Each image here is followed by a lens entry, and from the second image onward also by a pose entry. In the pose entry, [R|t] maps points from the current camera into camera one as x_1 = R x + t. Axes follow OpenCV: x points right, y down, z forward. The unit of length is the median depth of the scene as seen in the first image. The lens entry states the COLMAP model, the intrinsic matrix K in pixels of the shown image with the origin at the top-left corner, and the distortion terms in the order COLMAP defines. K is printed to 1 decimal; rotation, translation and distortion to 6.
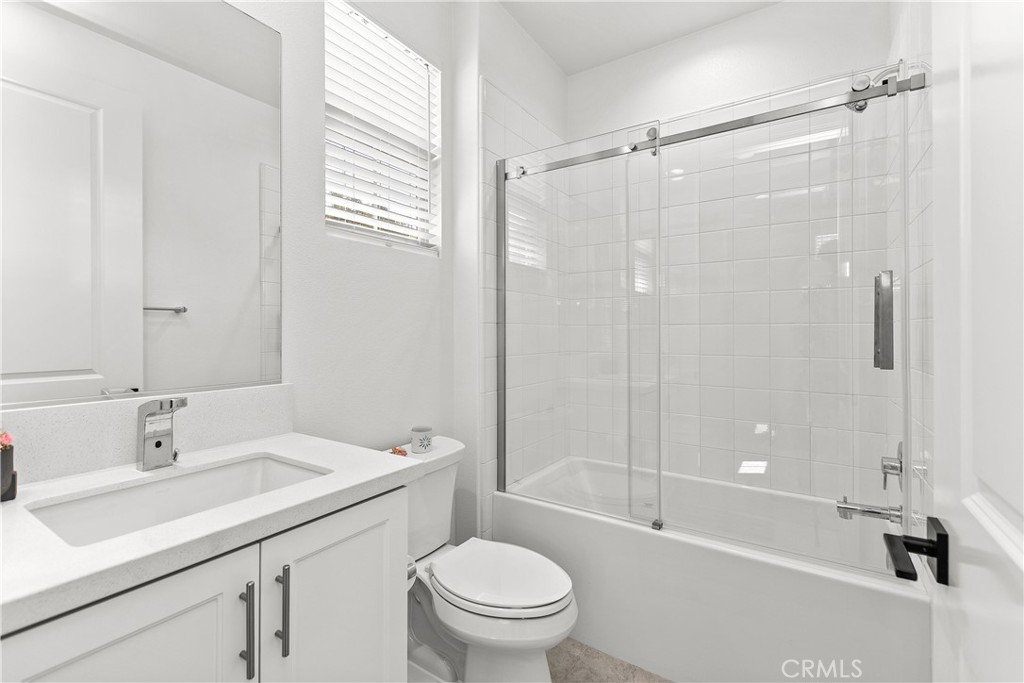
lens RADIAL K [[445.3, 0, 512.6], [0, 445.3, 334.7], [0, 0, 1]] dist [0.004167, -0.000919]
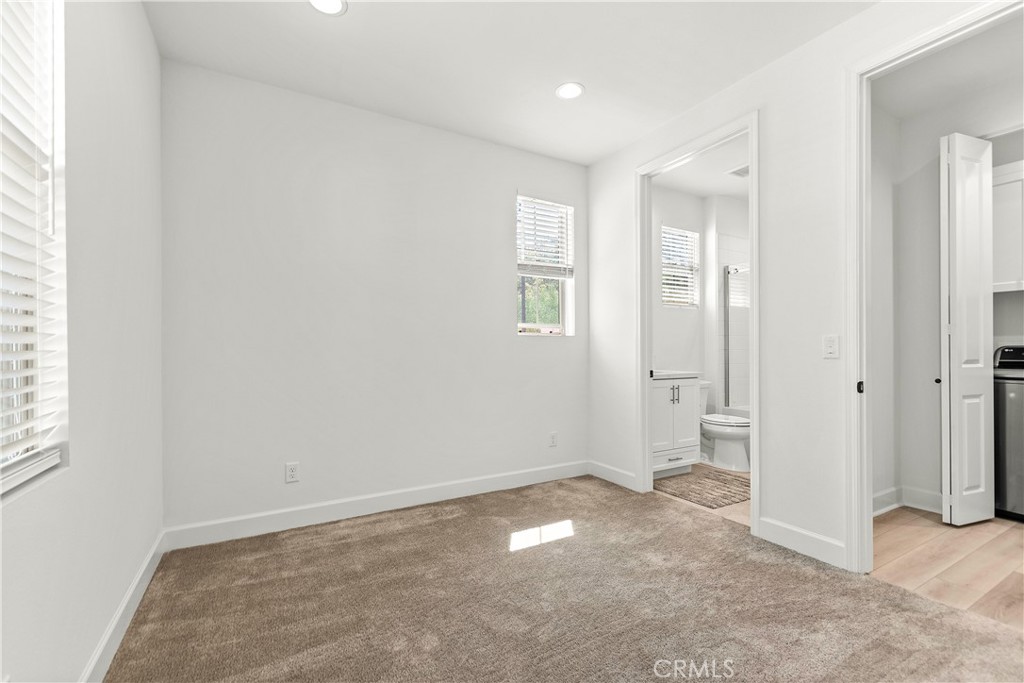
lens RADIAL K [[445.3, 0, 507.1], [0, 445.3, 345.5], [0, 0, 1]] dist [0.004167, -0.000919]
pose [[0.886260, -0.002522, -0.463182, 0.038494], [0.002974, 0.999996, 0.000245, 0.024651], [0.463179, -0.001595, 0.886263, -1.650198]]
